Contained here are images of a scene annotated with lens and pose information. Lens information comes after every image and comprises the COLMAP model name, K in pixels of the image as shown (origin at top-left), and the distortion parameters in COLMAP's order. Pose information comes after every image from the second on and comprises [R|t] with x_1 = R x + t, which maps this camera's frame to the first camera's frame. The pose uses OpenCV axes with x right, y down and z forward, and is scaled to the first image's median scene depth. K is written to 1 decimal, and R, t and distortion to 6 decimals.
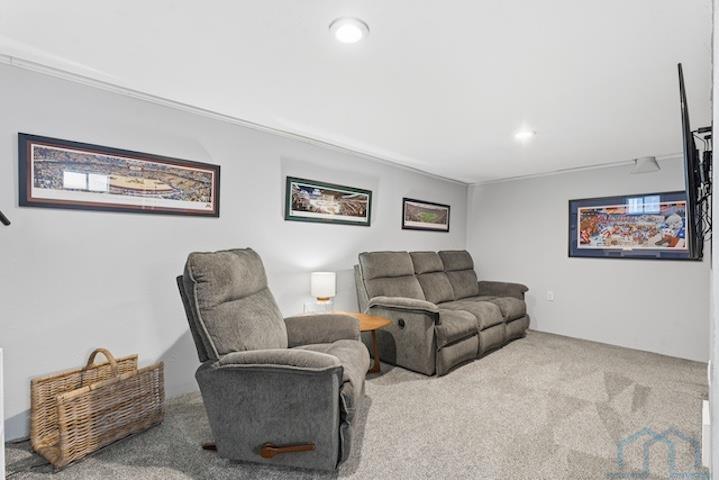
lens RADIAL K [[323.4, 0, 340.1], [0, 323.4, 256.1], [0, 0, 1]] dist [-0.003967, -0.001301]
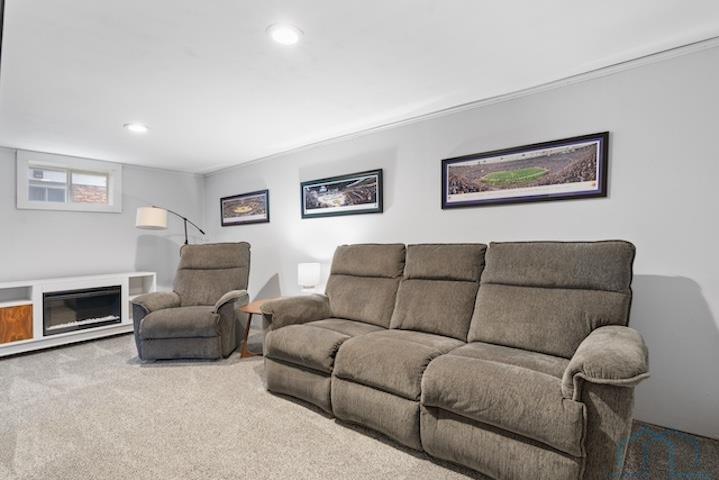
lens RADIAL K [[323.4, 0, 359.0], [0, 323.4, 240.7], [0, 0, 1]] dist [-0.003967, -0.001301]
pose [[0.203506, -0.003948, -0.979066, 0.965750], [-0.004397, 0.999978, -0.004946, -0.018759], [0.979064, 0.005312, 0.203484, 0.858352]]
